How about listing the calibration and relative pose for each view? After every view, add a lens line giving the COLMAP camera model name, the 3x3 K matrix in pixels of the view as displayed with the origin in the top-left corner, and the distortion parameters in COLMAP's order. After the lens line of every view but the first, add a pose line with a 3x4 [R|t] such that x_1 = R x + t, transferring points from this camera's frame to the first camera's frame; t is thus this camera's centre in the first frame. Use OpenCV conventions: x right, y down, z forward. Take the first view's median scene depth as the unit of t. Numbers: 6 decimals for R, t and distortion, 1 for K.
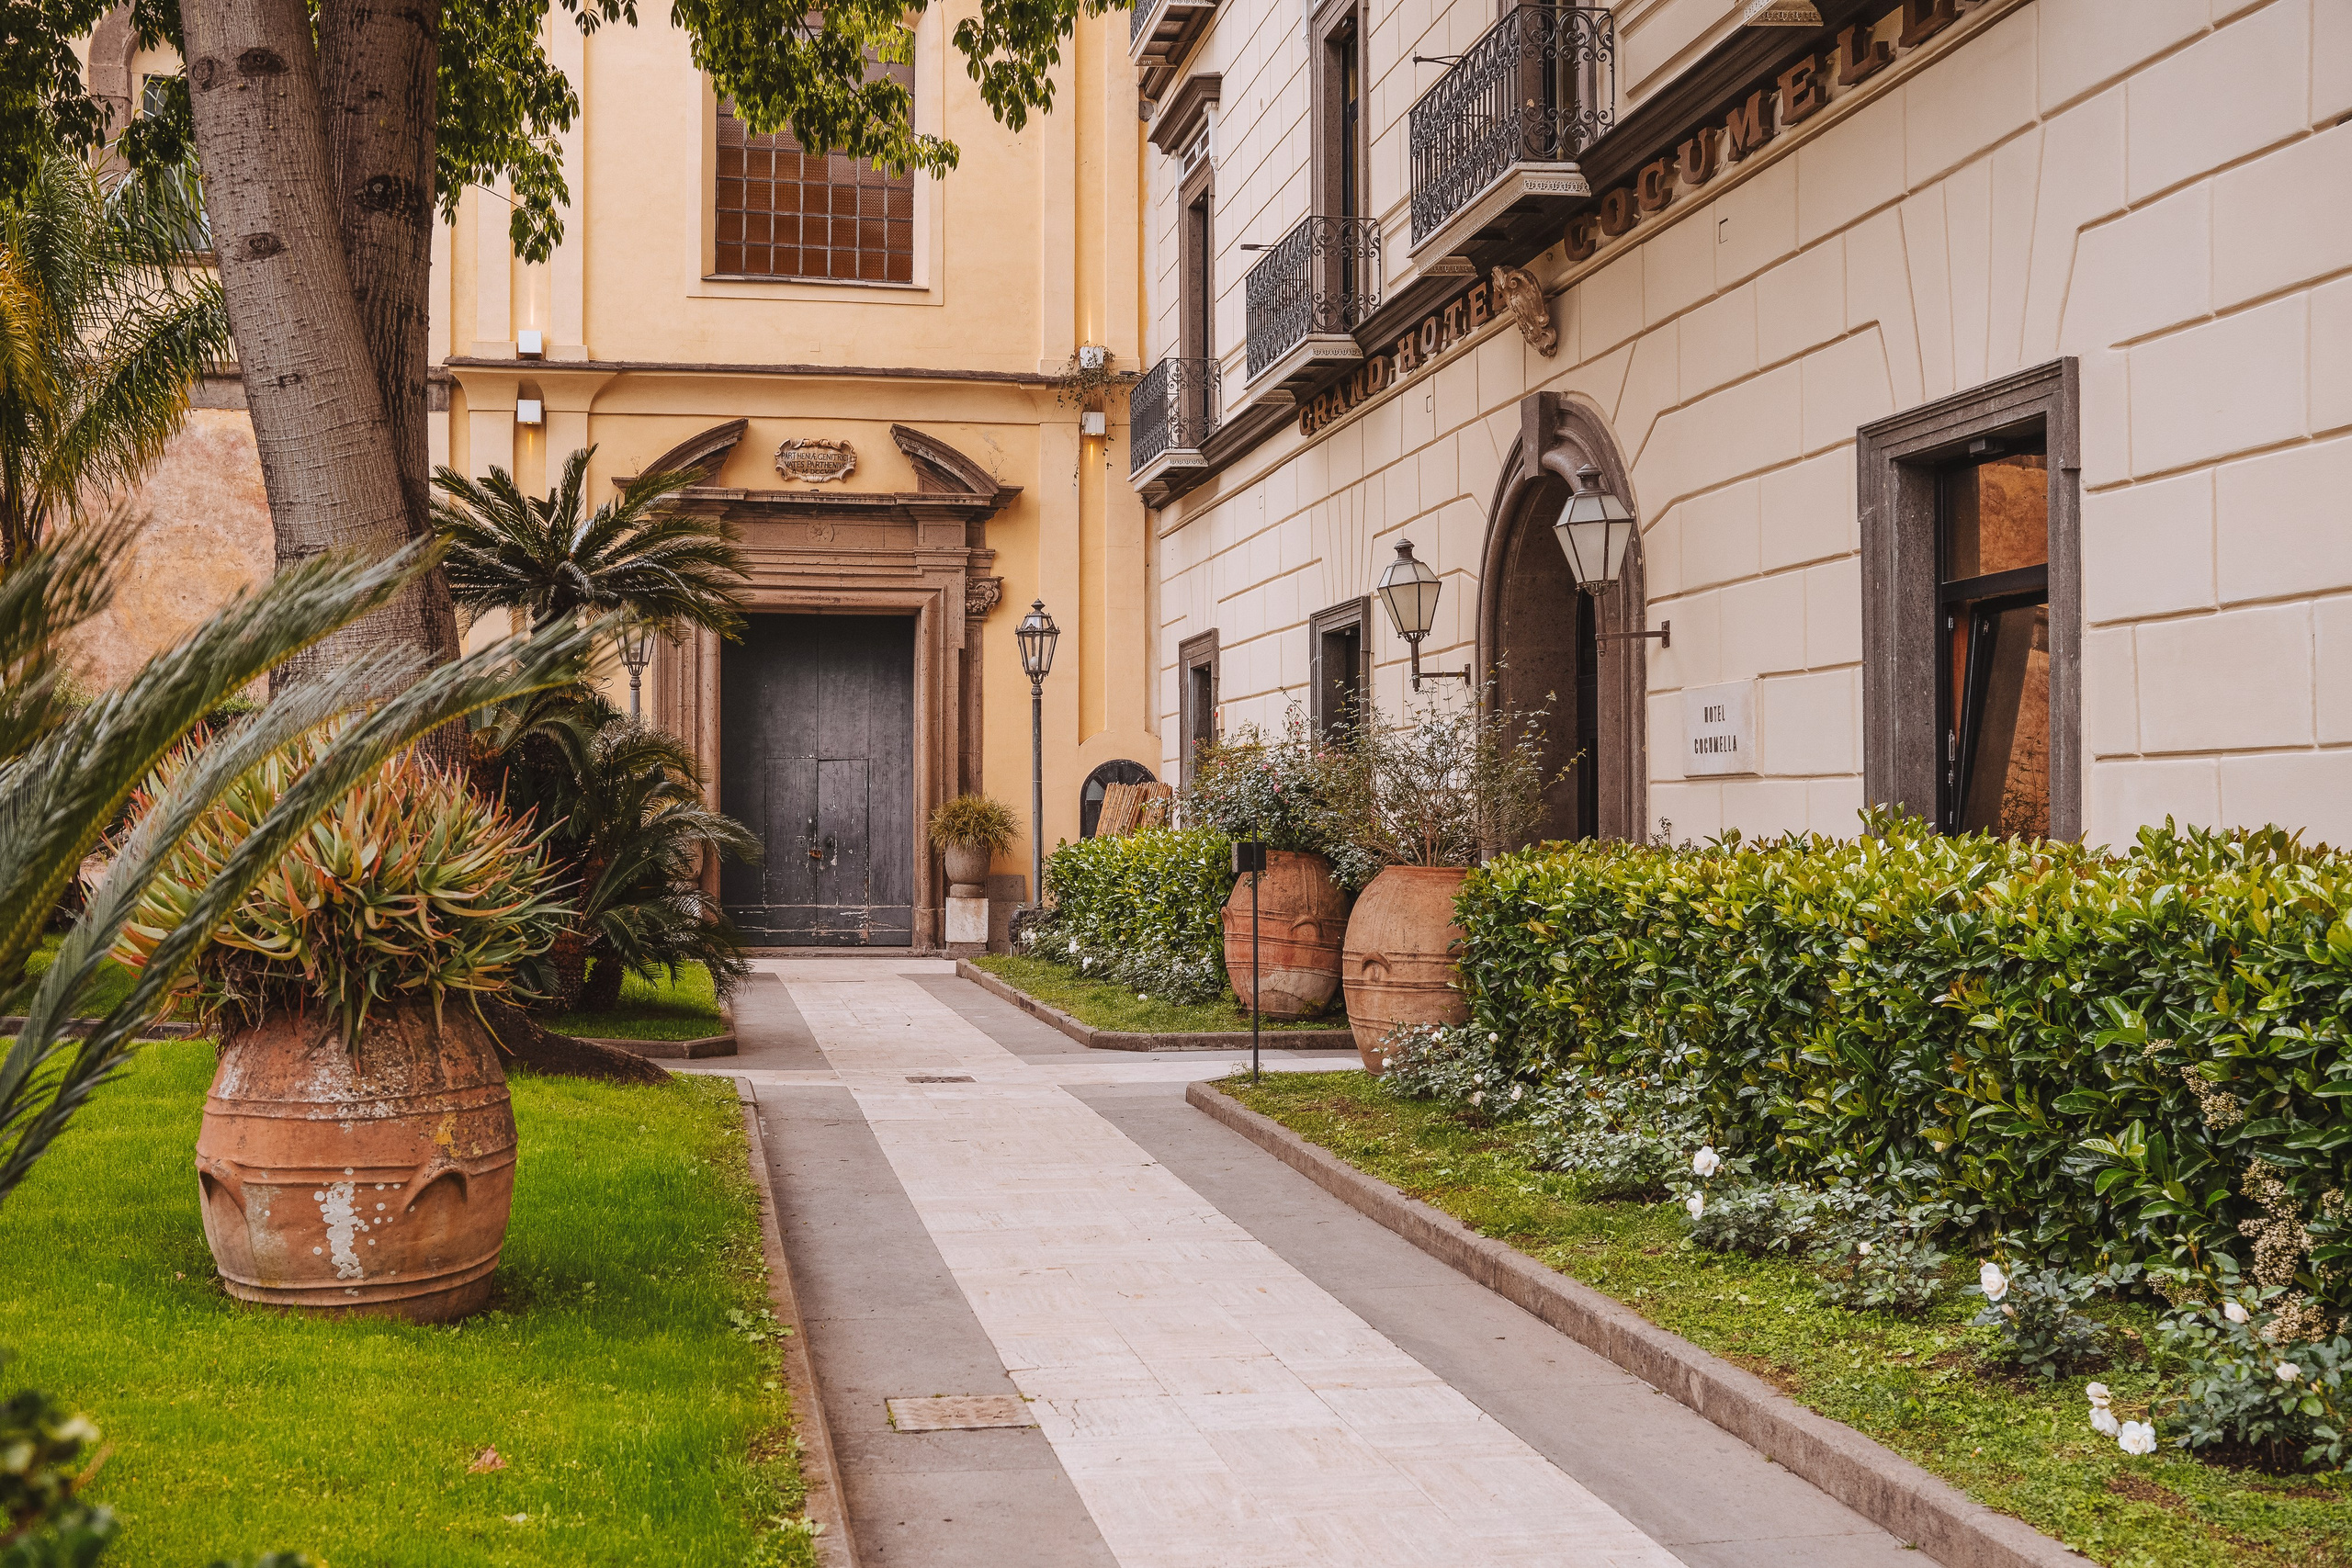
lens RADIAL K [[2516.4, 0, 1173.5], [0, 2516.4, 782.3], [0, 0, 1]] dist [0.006620, 0.000000]
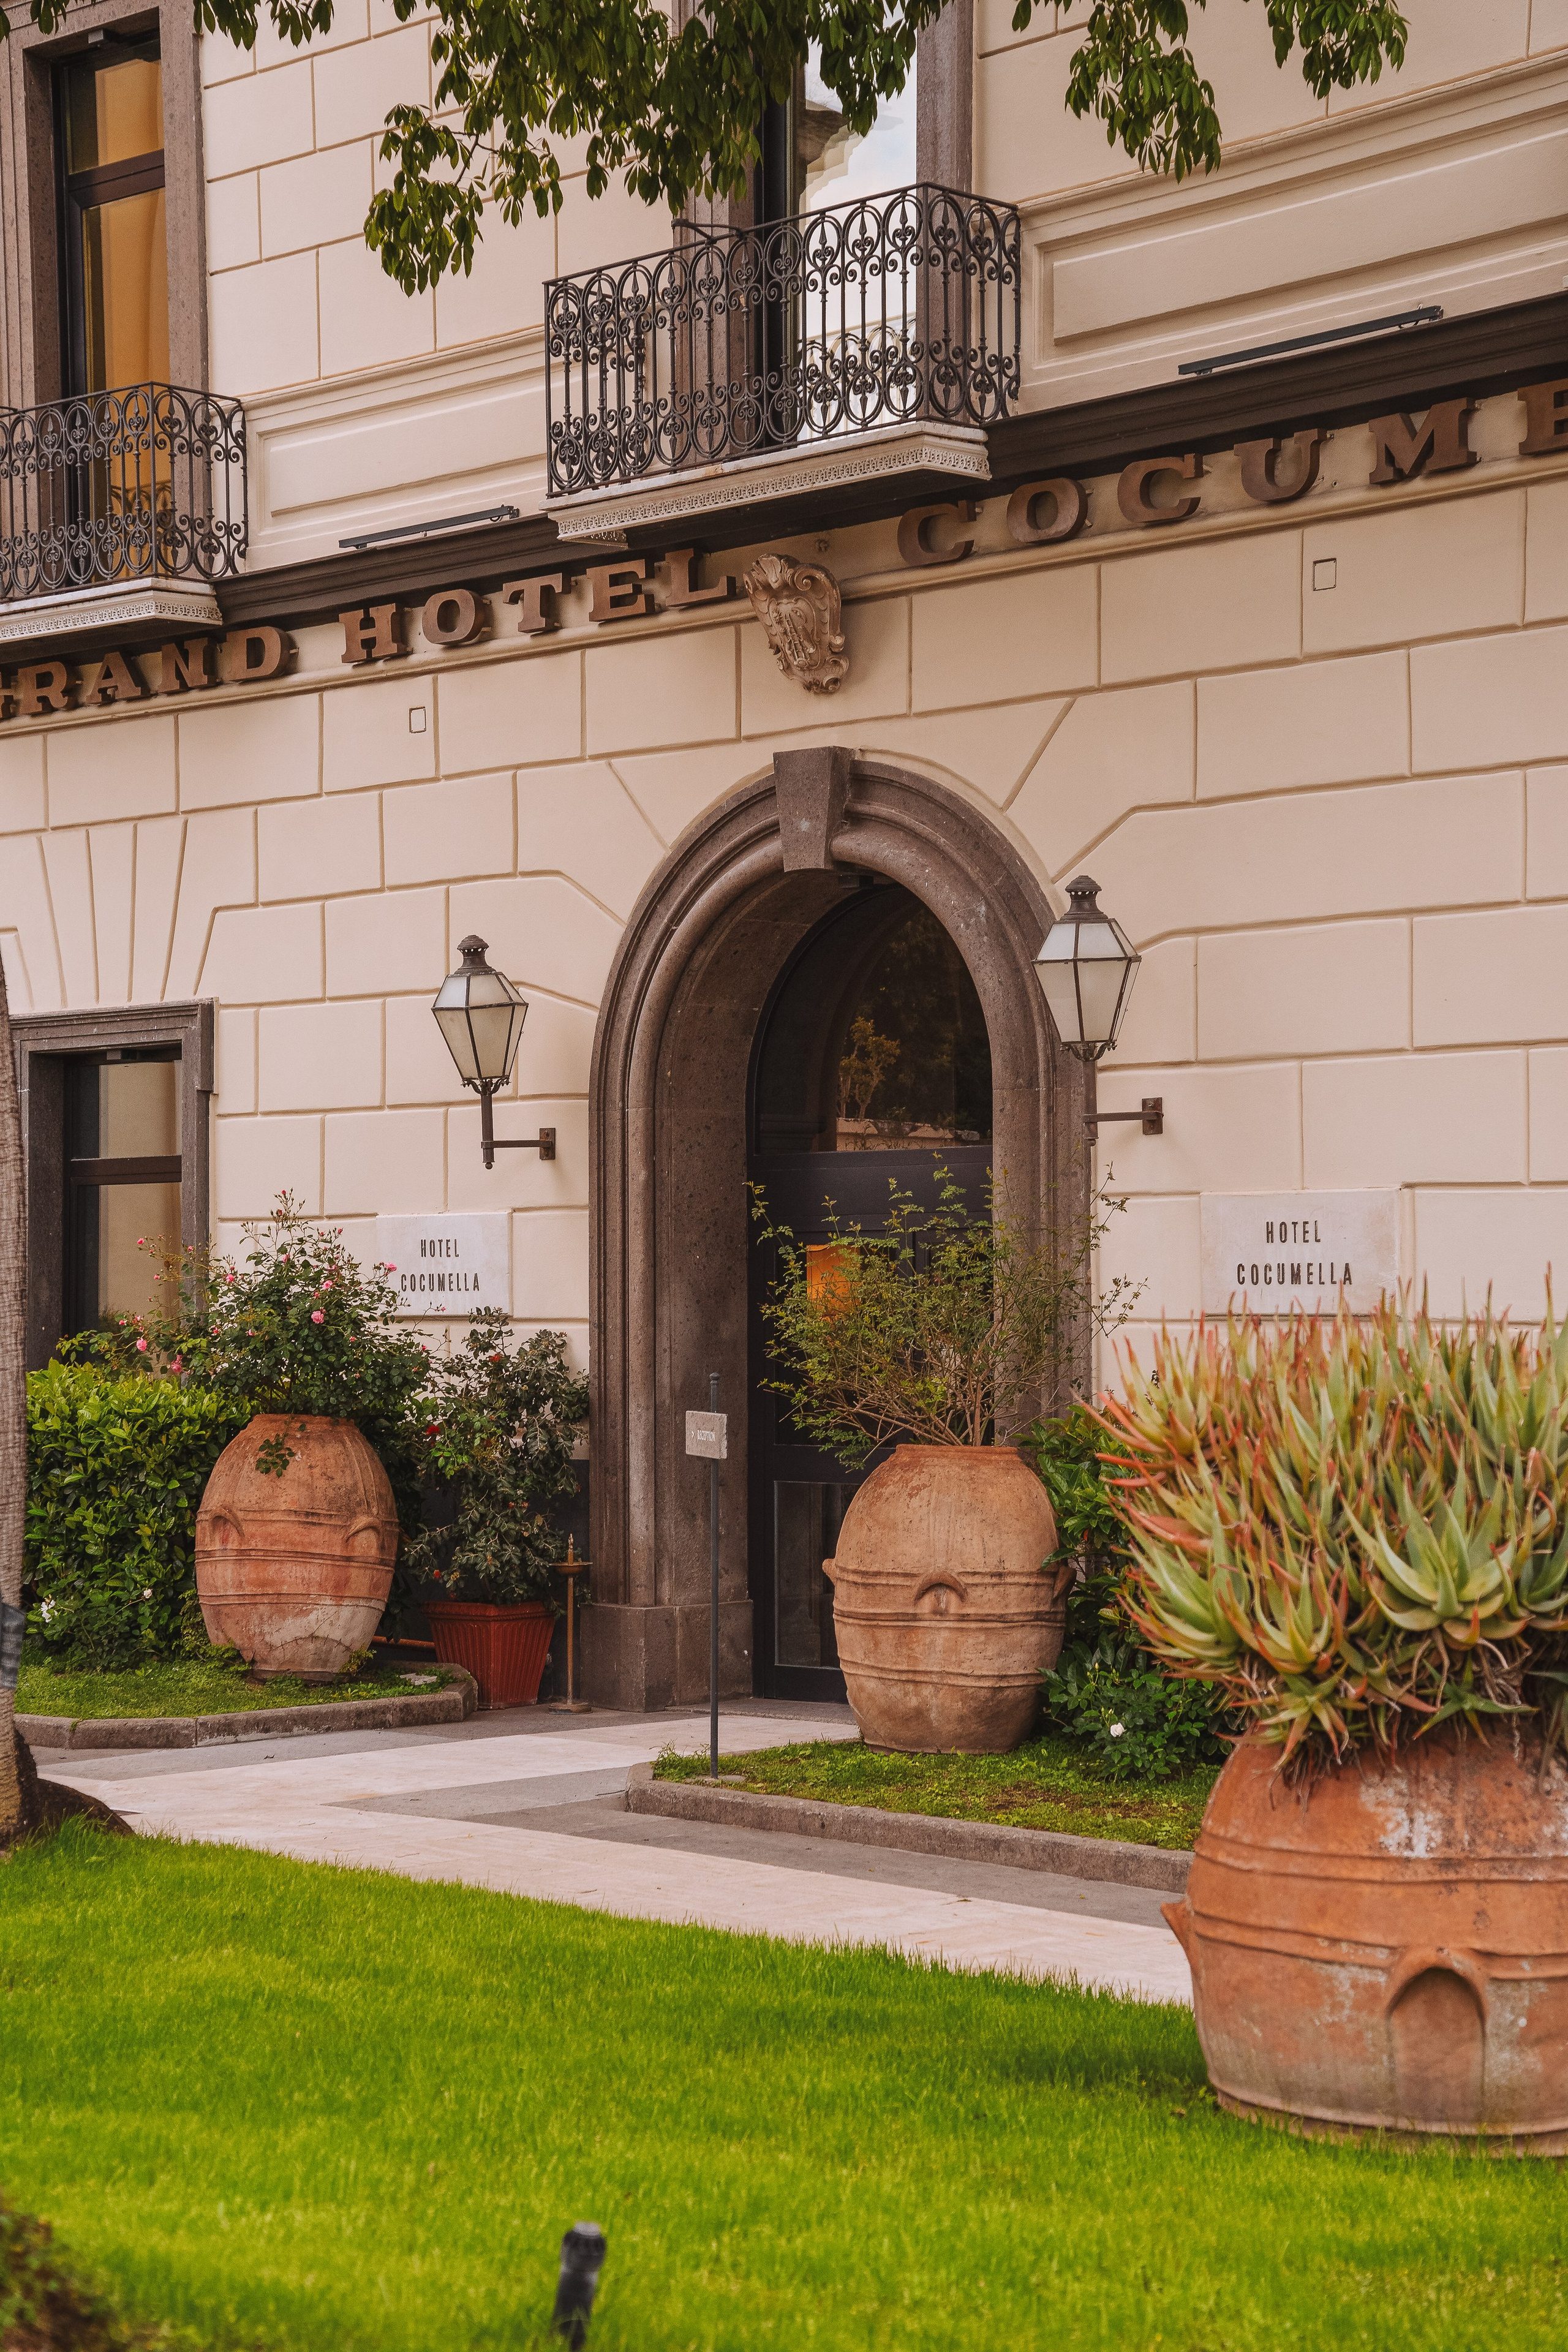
lens RADIAL K [[4223.0, 0, 786.5], [0, 4223.0, 1184.0], [0, 0, 1]] dist [0.485737, 0.000000]
pose [[0.828810, 0.016623, 0.559284, -0.545376], [-0.009684, 0.999835, -0.015365, -0.018745], [-0.559447, 0.007318, 0.828834, 0.048258]]
